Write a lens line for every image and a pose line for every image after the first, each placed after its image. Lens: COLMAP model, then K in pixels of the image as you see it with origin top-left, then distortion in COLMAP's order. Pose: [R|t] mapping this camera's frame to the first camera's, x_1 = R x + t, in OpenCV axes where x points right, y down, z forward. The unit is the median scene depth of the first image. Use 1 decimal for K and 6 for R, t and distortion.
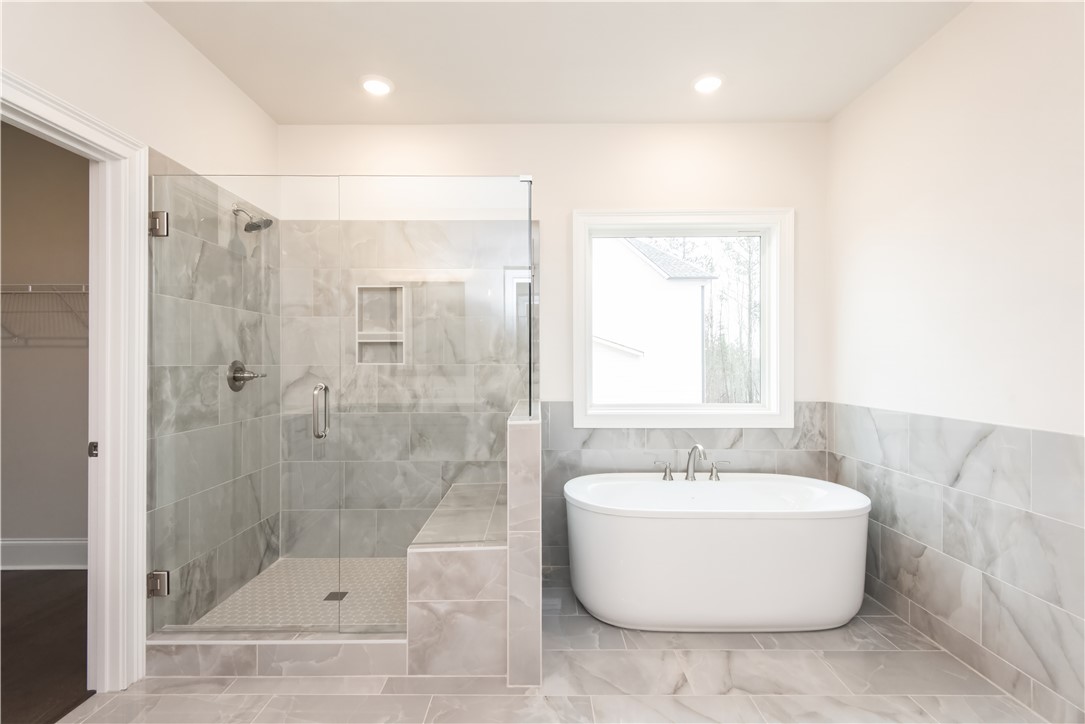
lens RADIAL K [[500.2, 0, 538.8], [0, 500.2, 358.9], [0, 0, 1]] dist [0.023745, -0.011880]
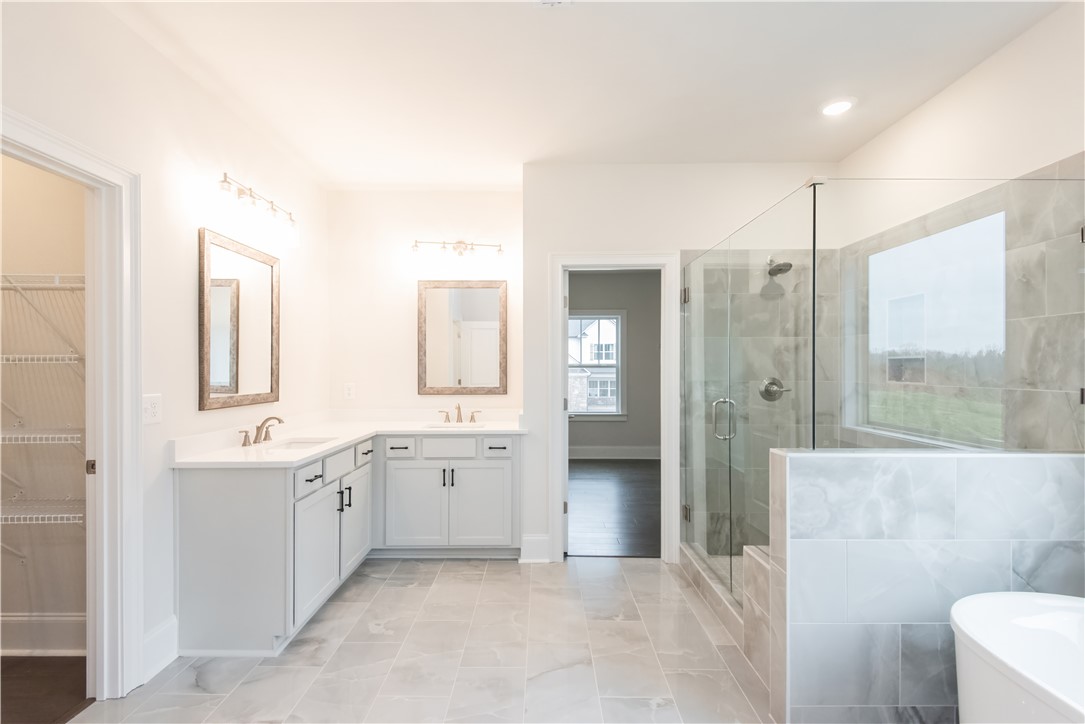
lens RADIAL K [[500.2, 0, 538.3], [0, 500.2, 365.6], [0, 0, 1]] dist [0.023745, -0.011880]
pose [[0.001275, -0.003634, -0.999993, 0.683657], [0.005347, 0.999979, -0.003627, -0.025196], [0.999985, -0.005343, 0.001294, 0.399768]]
